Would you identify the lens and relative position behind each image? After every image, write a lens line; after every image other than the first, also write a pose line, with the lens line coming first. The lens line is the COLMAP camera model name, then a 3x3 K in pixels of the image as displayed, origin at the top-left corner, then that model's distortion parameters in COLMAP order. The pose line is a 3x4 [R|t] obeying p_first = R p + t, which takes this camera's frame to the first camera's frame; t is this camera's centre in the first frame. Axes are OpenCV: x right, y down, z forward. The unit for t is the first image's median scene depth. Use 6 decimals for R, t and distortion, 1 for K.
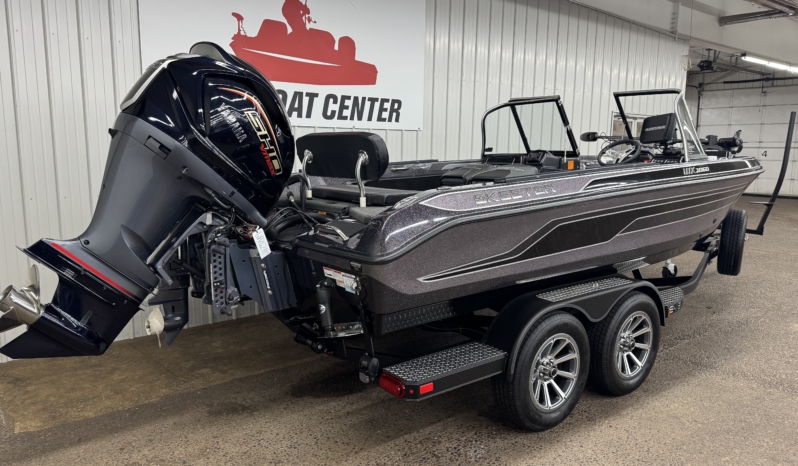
lens RADIAL K [[587.6, 0, 399.0], [0, 587.6, 233.0], [0, 0, 1]] dist [0.100076, -0.147642]
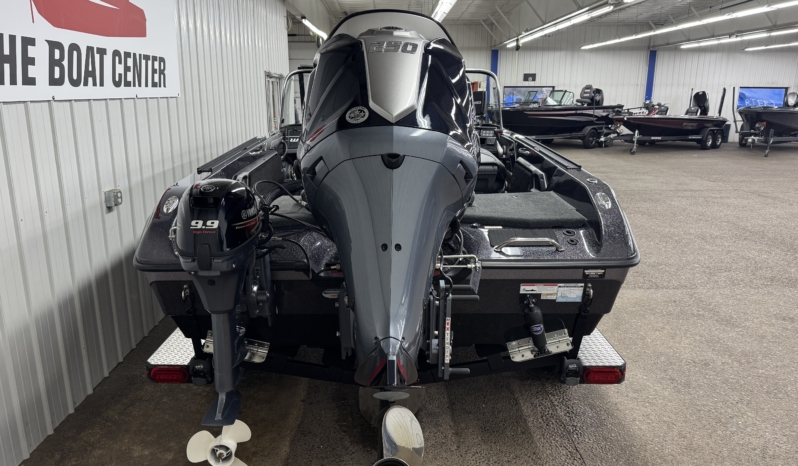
lens RADIAL K [[581.0, 0, 411.4], [0, 581.0, 232.0], [0, 0, 1]] dist [-0.001824, 0.003198]
pose [[0.602704, -0.192232, 0.774465, -0.442477], [0.112647, 0.981327, 0.155913, -0.087759], [-0.789974, -0.006729, 0.613103, 0.293286]]
